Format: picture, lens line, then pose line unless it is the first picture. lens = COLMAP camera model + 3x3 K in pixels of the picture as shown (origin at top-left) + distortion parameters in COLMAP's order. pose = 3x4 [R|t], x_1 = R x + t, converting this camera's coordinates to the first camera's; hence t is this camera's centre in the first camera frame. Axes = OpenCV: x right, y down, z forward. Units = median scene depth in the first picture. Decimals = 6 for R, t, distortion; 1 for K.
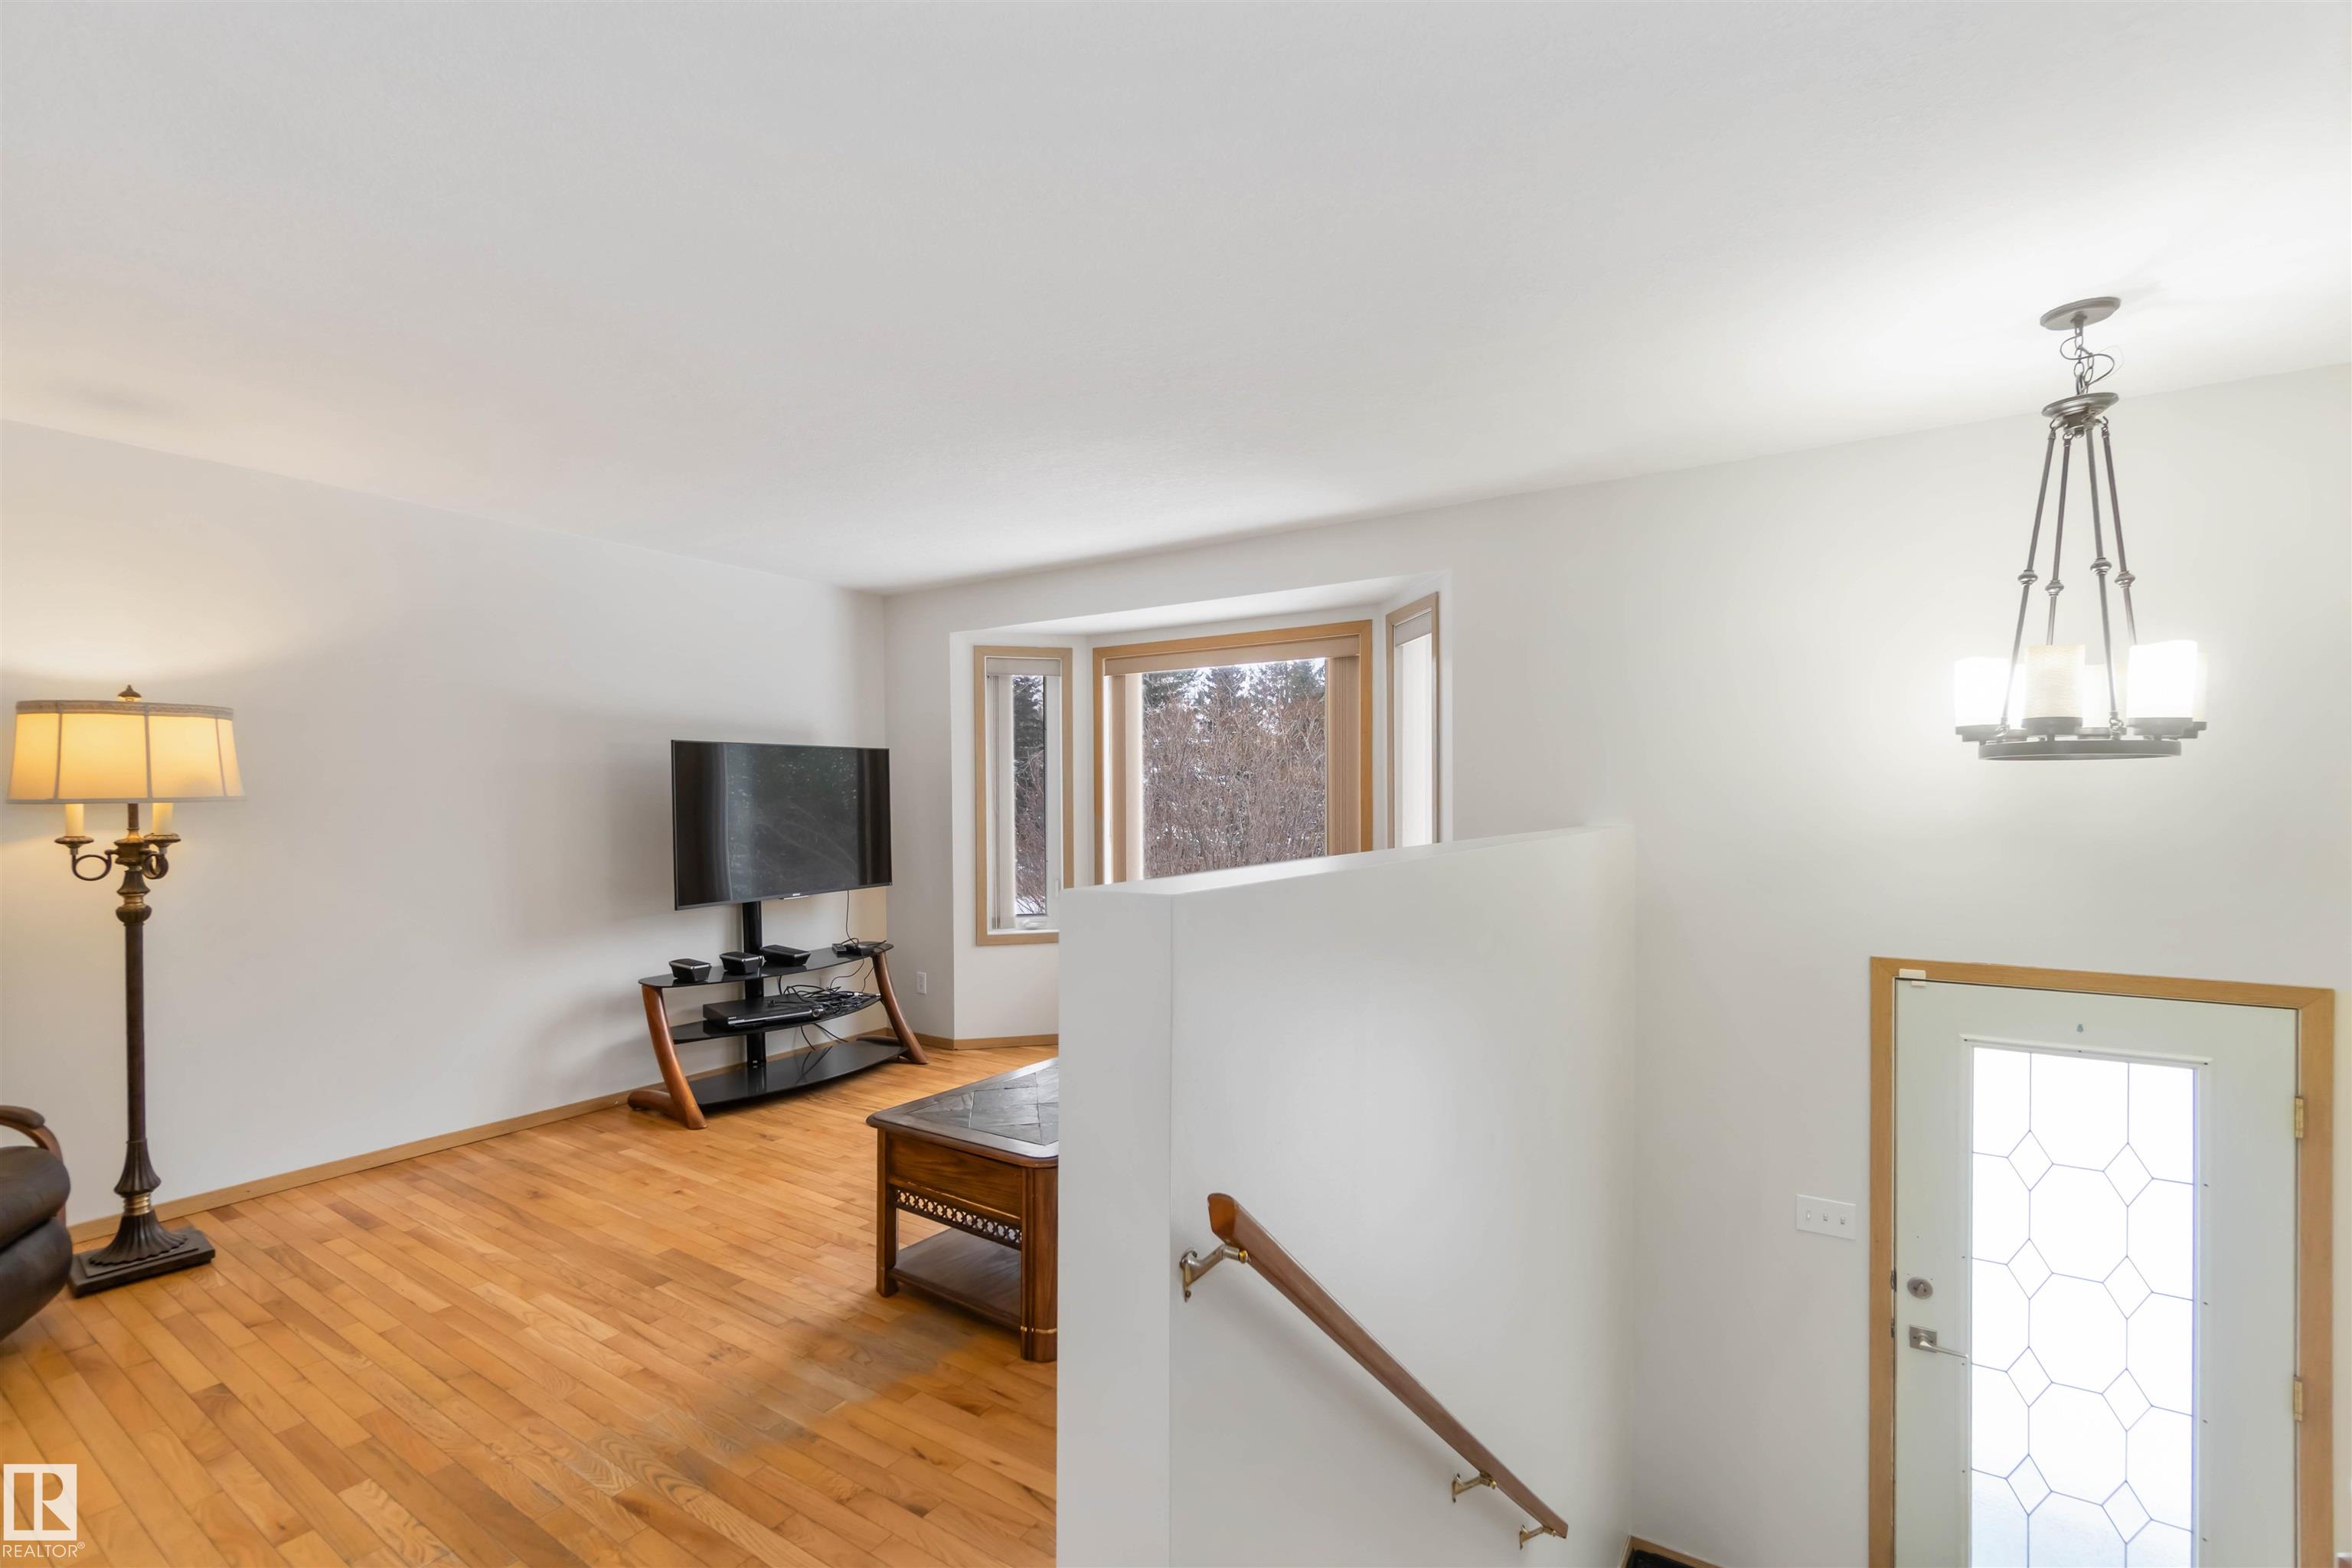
lens RADIAL K [[1047.7, 0, 1176.0], [0, 1047.7, 784.0], [0, 0, 1]] dist [0.009739, 0.000273]
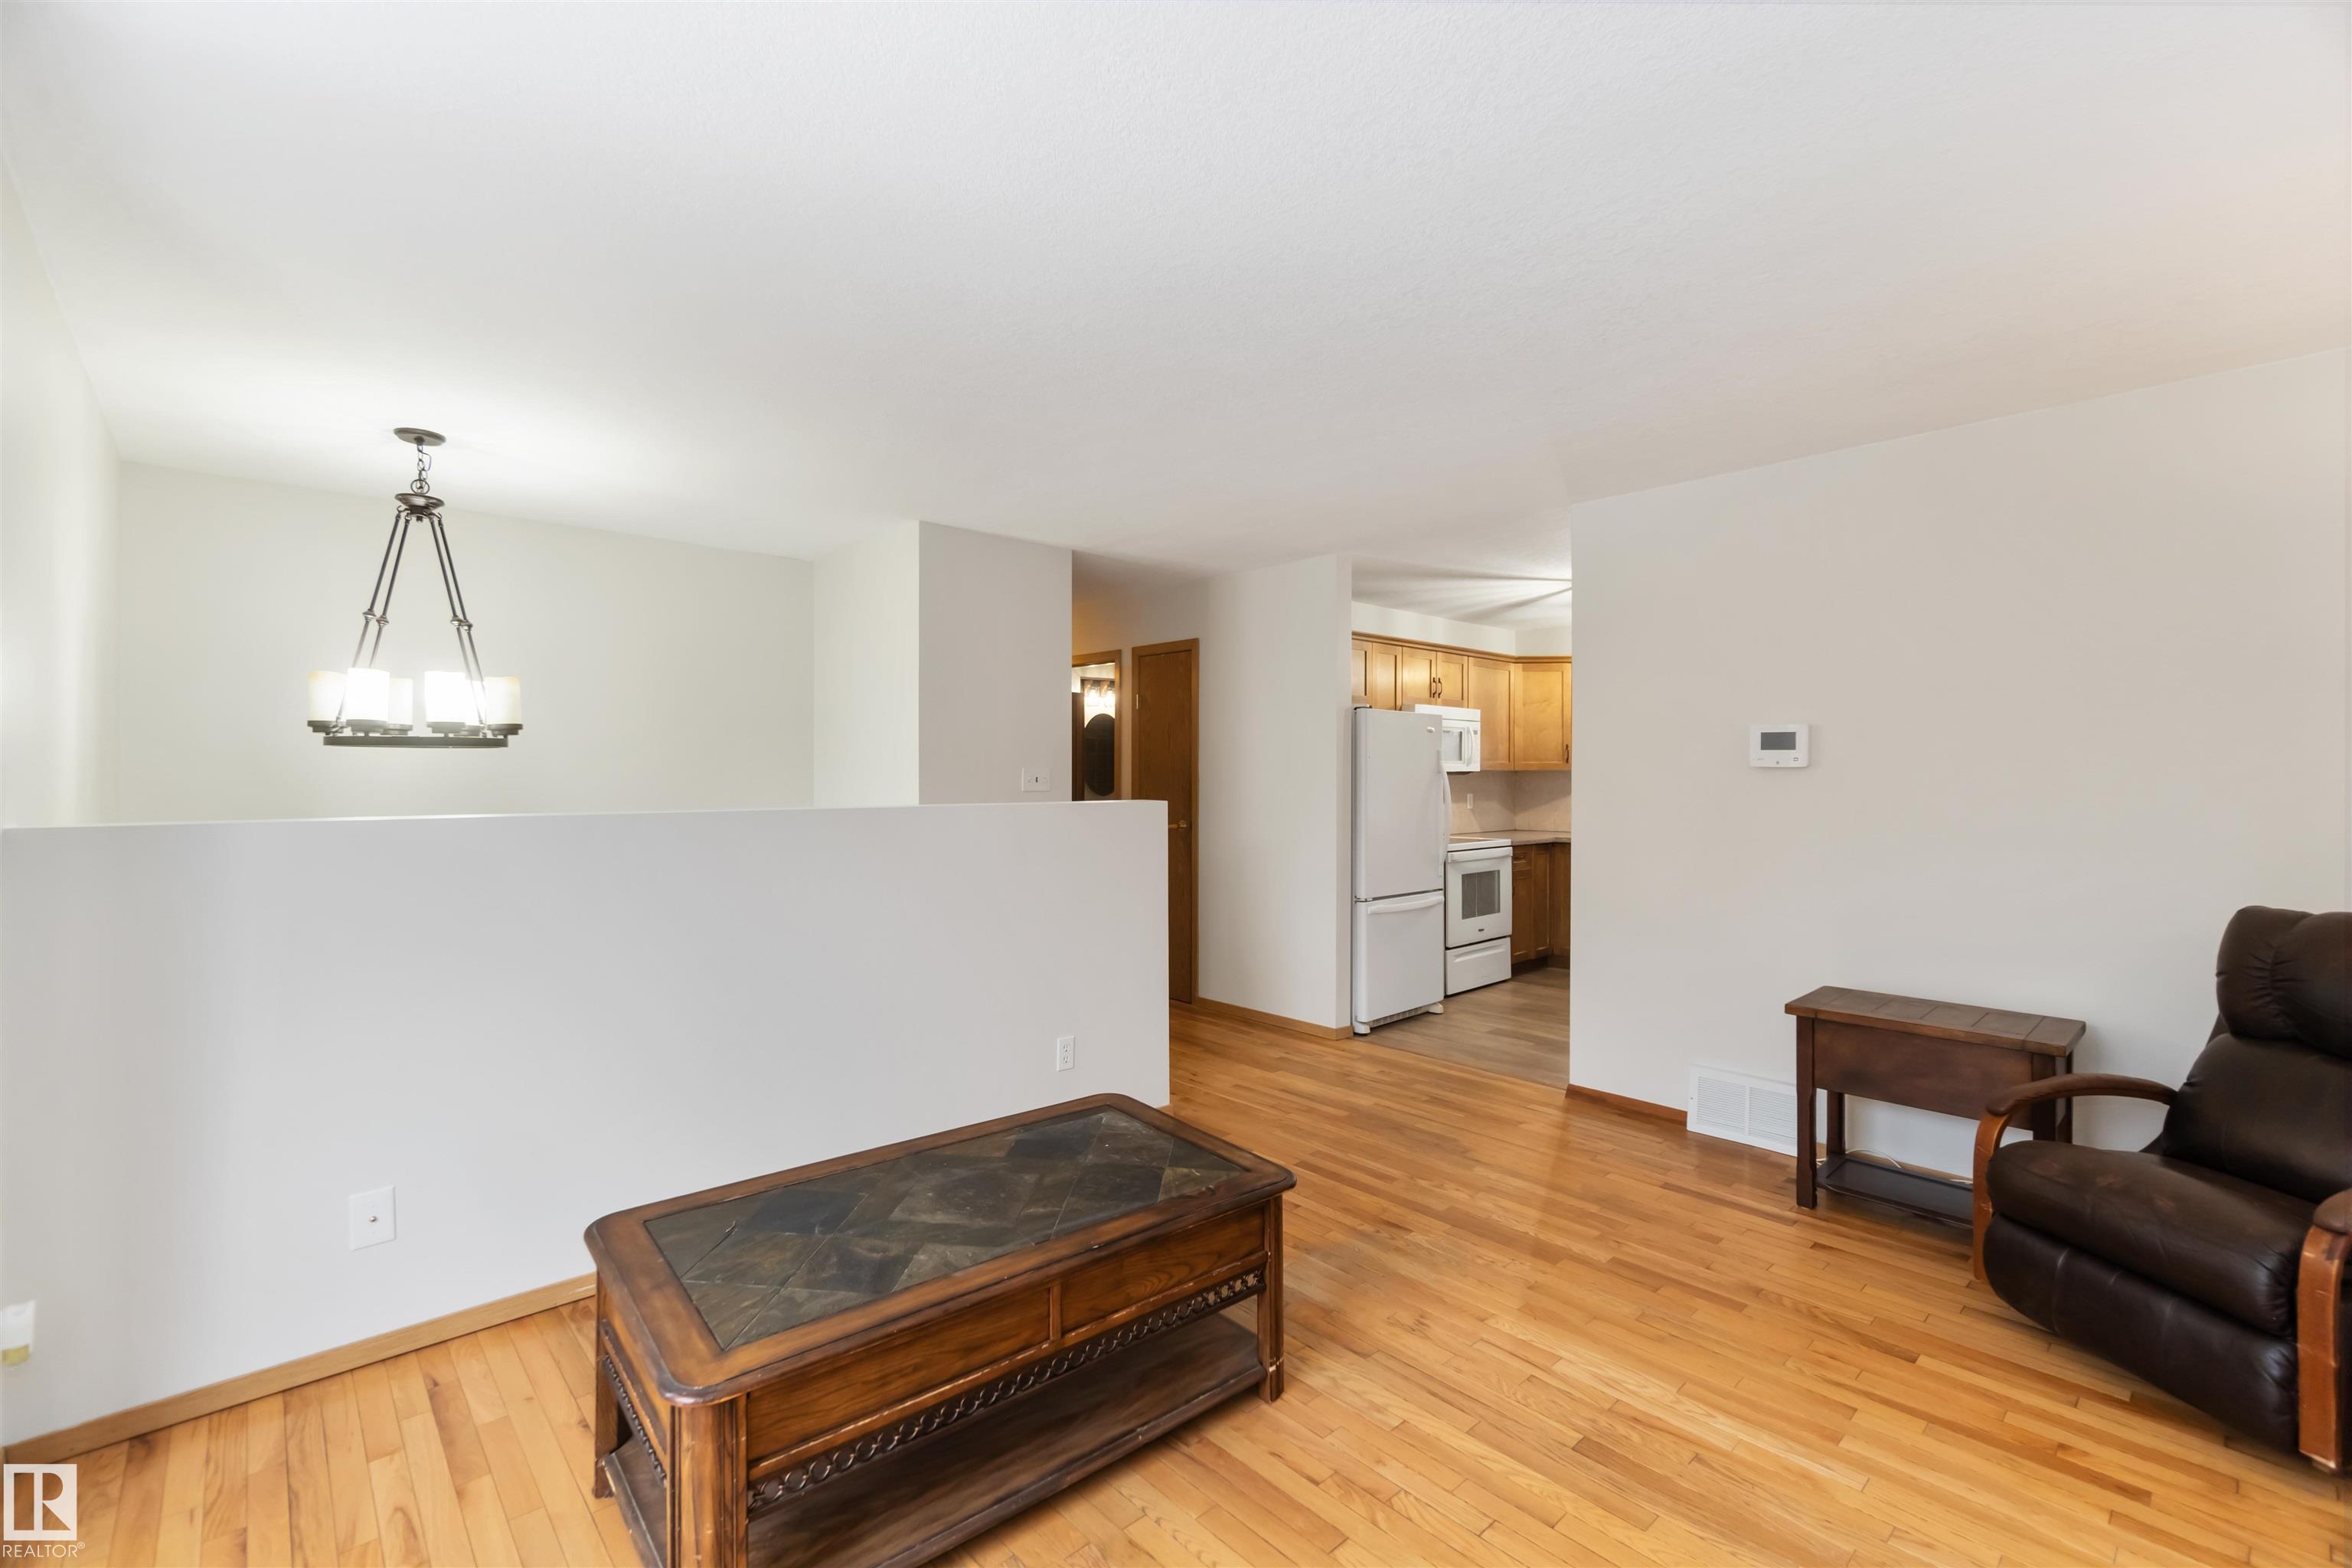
lens RADIAL K [[1015.0, 0, 1168.7], [0, 1015.0, 764.1], [0, 0, 1]] dist [-0.003170, -0.000347]
pose [[-0.973350, 0.004847, 0.229272, -0.425442], [0.000638, 0.999830, -0.018425, 0.023042], [-0.229322, -0.017788, -0.973188, 2.000105]]
